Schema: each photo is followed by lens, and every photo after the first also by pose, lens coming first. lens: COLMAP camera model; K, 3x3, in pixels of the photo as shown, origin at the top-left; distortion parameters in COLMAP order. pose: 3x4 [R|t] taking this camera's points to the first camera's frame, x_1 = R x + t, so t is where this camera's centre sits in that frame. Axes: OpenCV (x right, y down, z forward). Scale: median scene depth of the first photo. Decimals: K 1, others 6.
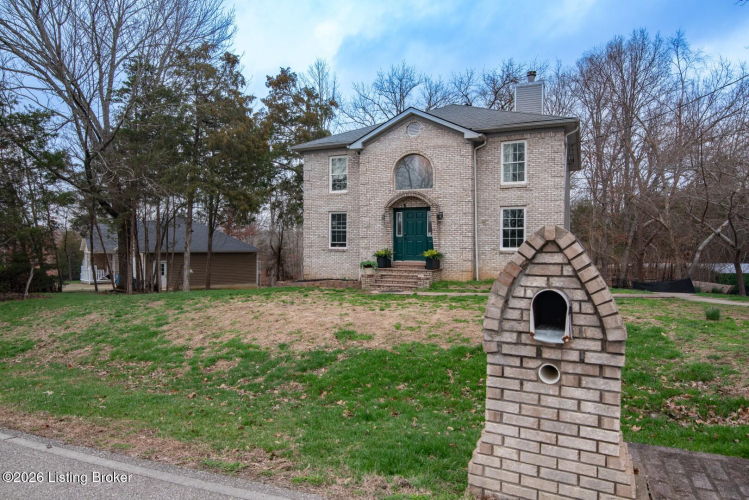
lens RADIAL K [[471.6, 0, 374.5], [0, 471.6, 250.0], [0, 0, 1]] dist [-0.000154, -0.000003]
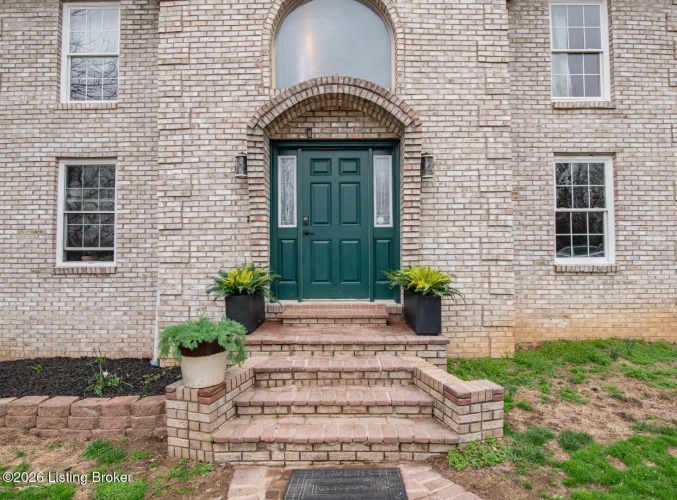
lens RADIAL K [[467.4, 0, 401.3], [0, 467.4, 249.6], [0, 0, 1]] dist [-0.009685, -0.004393]
pose [[0.907934, 0.002015, 0.419108, -0.013317], [0.014578, 0.999232, -0.036385, 0.000332], [-0.418860, 0.039145, 0.907207, 0.663983]]
